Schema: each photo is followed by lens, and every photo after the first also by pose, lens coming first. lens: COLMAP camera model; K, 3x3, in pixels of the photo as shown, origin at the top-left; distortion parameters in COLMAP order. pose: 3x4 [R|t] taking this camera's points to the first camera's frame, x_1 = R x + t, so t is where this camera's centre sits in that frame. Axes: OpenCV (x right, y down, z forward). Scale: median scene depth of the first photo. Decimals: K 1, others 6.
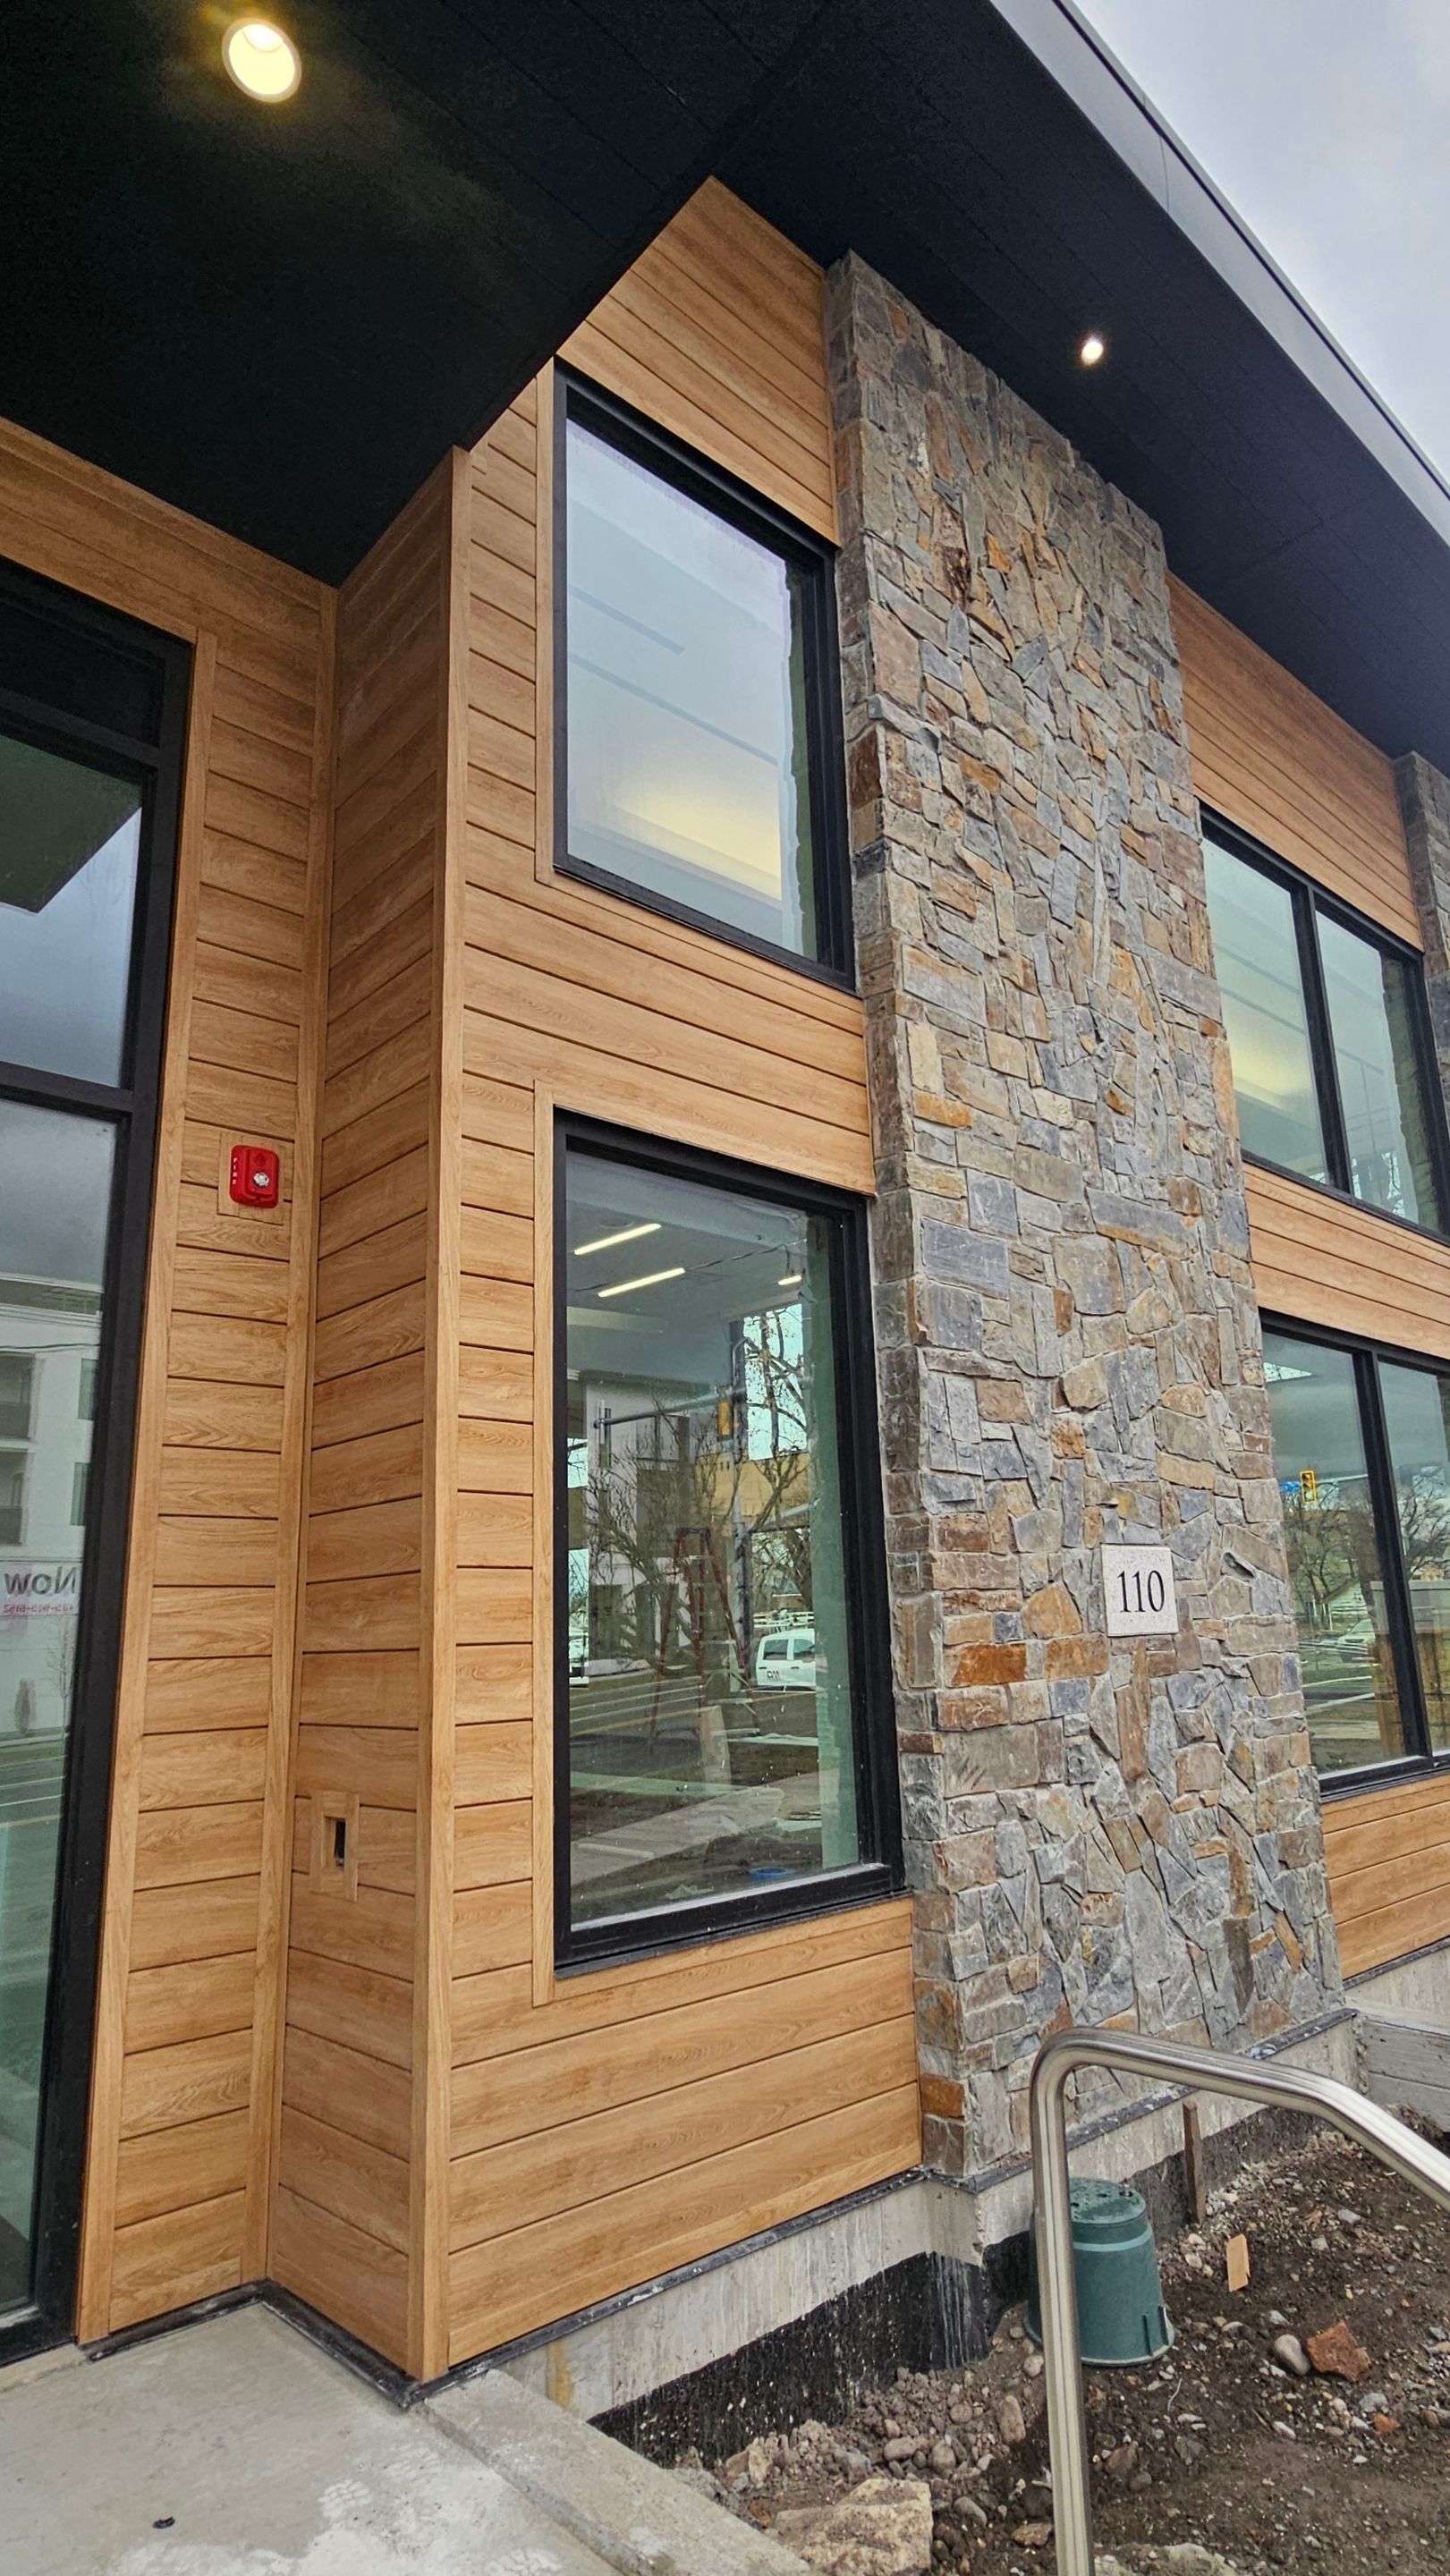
lens RADIAL K [[1401.4, 0, 725.0], [0, 1401.4, 1288.0], [0, 0, 1]] dist [-0.003894, -0.000768]
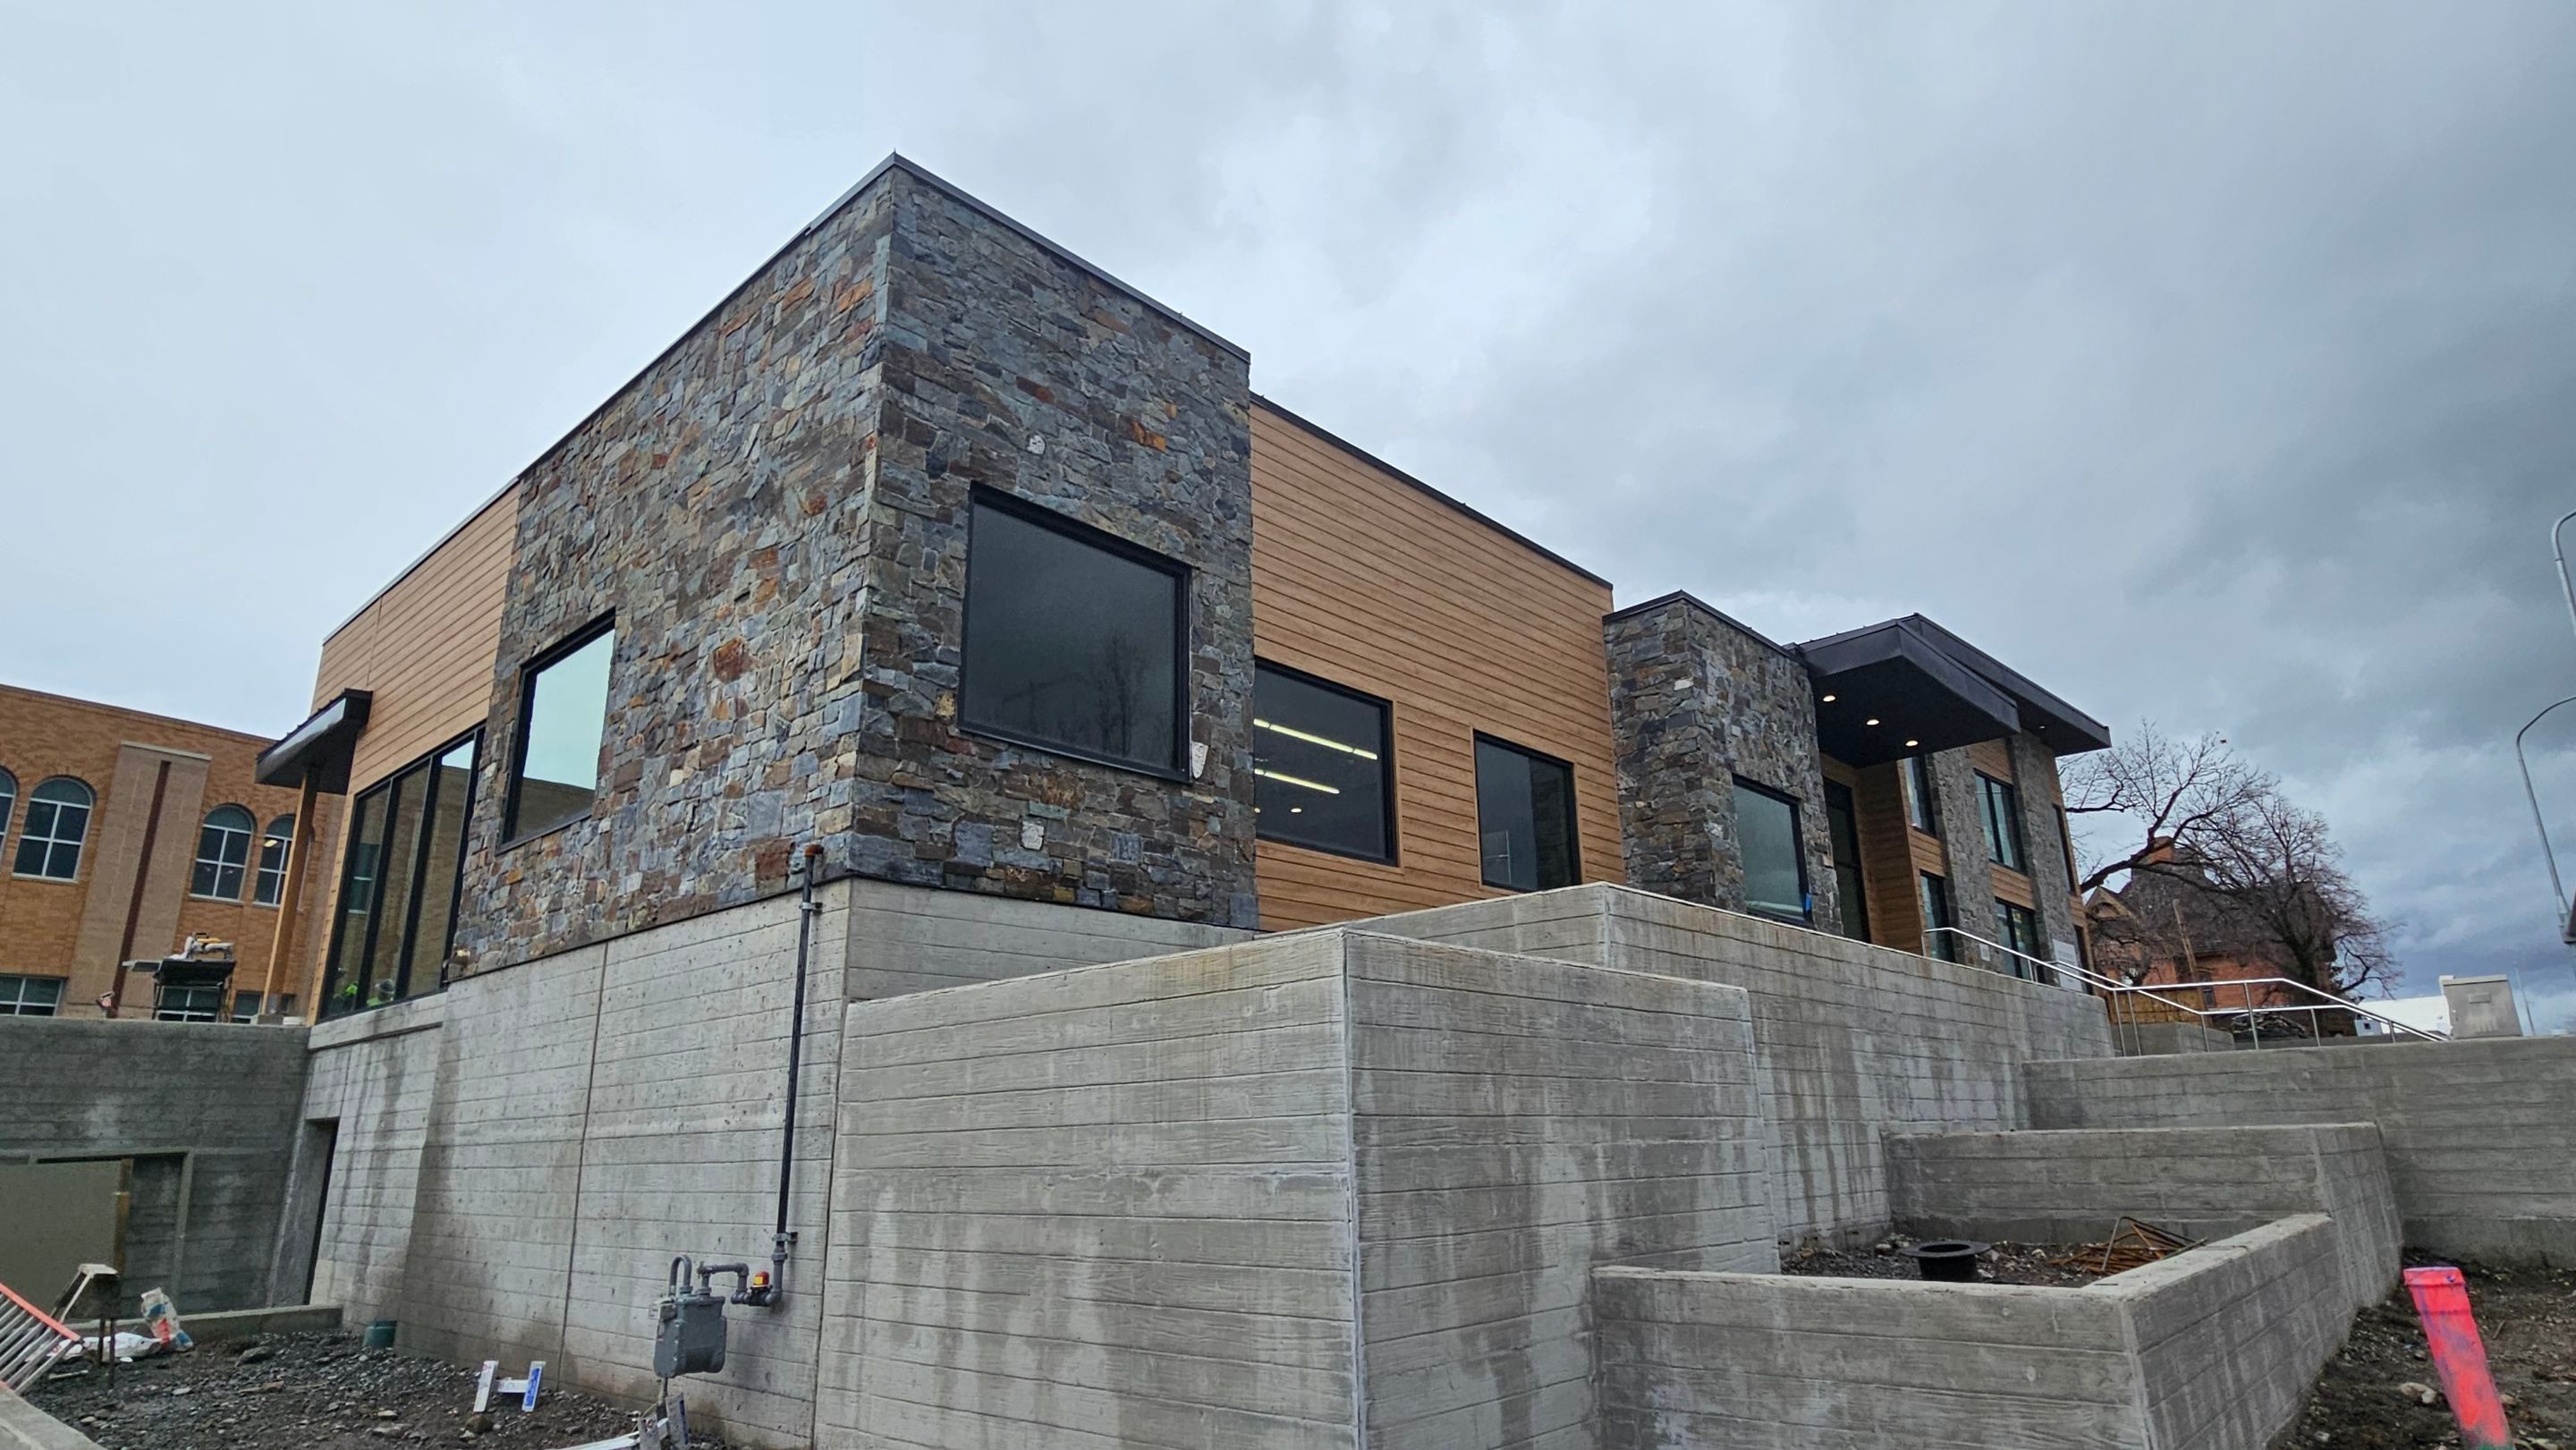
lens RADIAL K [[1401.4, 0, 1288.0], [0, 1401.4, 725.0], [0, 0, 1]] dist [-0.003894, -0.000768]
pose [[0.996266, 0.033286, 0.079658, -2.598919], [-0.029344, 0.998310, -0.050163, -0.278094], [-0.081193, 0.047638, 0.995559, -3.818675]]
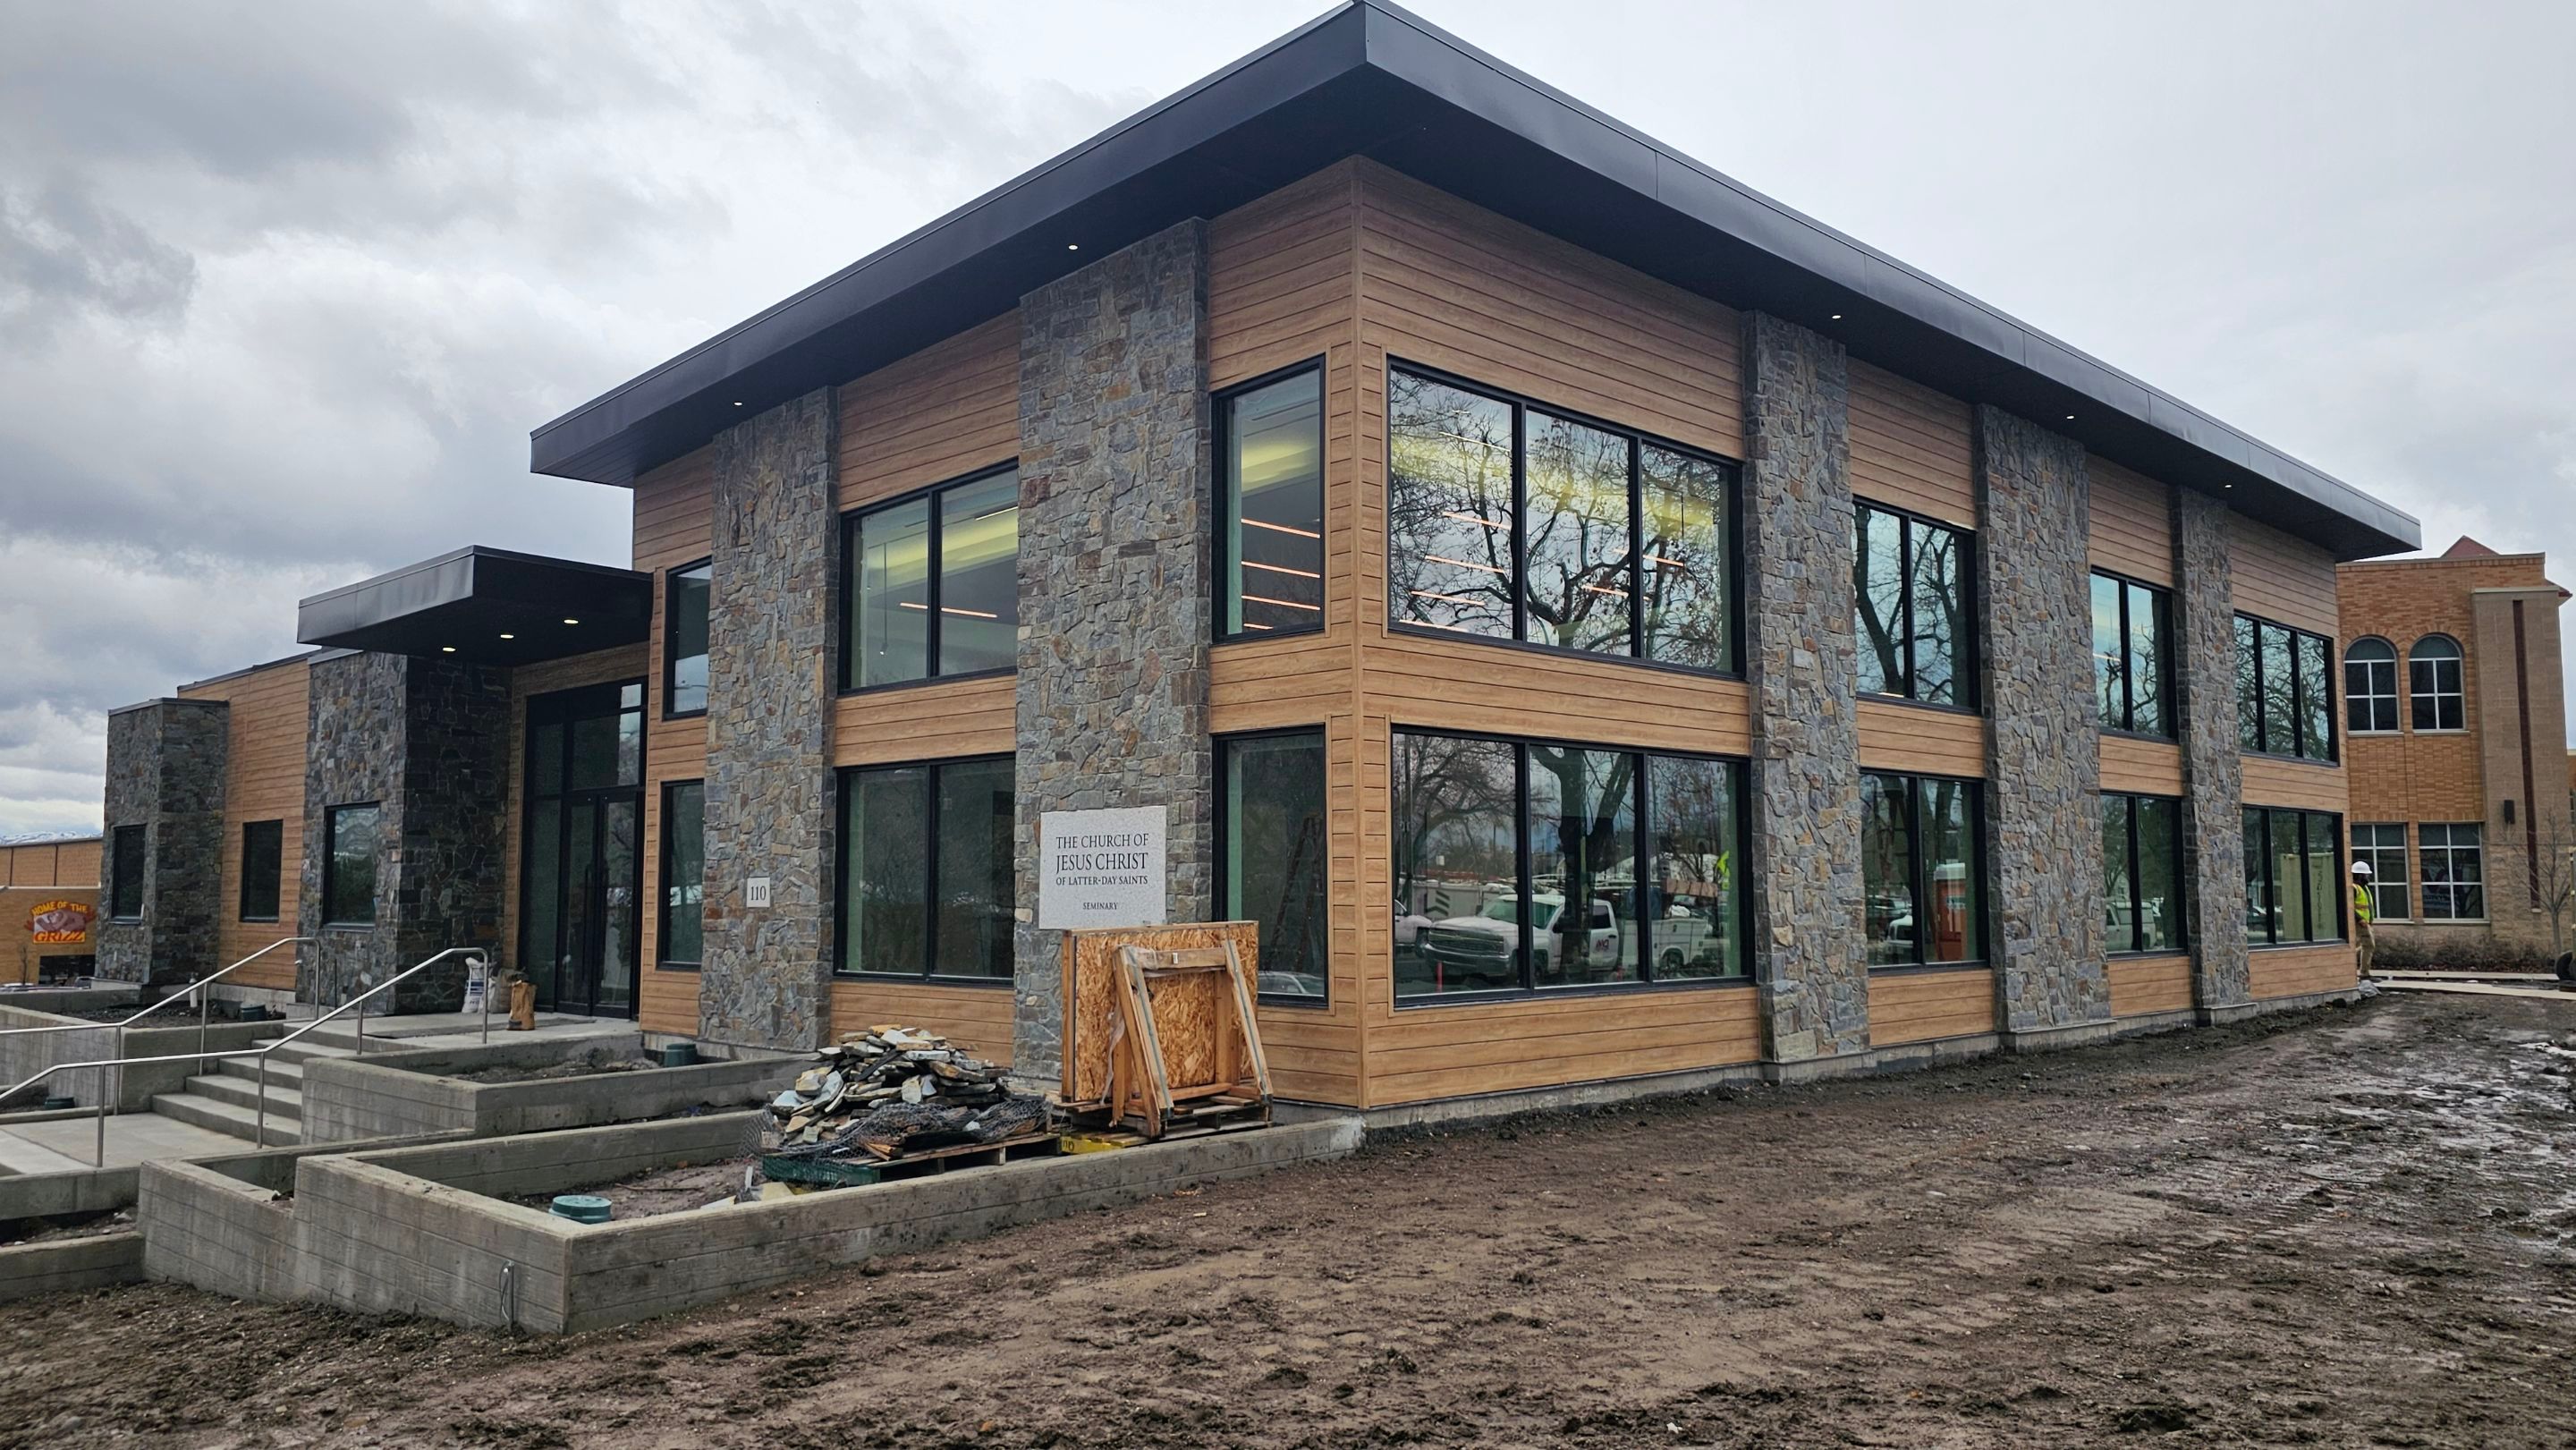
lens RADIAL K [[1839.0, 0, 1281.1], [0, 1839.0, 717.7], [0, 0, 1]] dist [0.106675, -0.135690]
pose [[0.041475, -0.060494, -0.997307, 4.253757], [0.240744, 0.969362, -0.048787, 0.314454], [0.969702, -0.238072, 0.054767, 1.941892]]
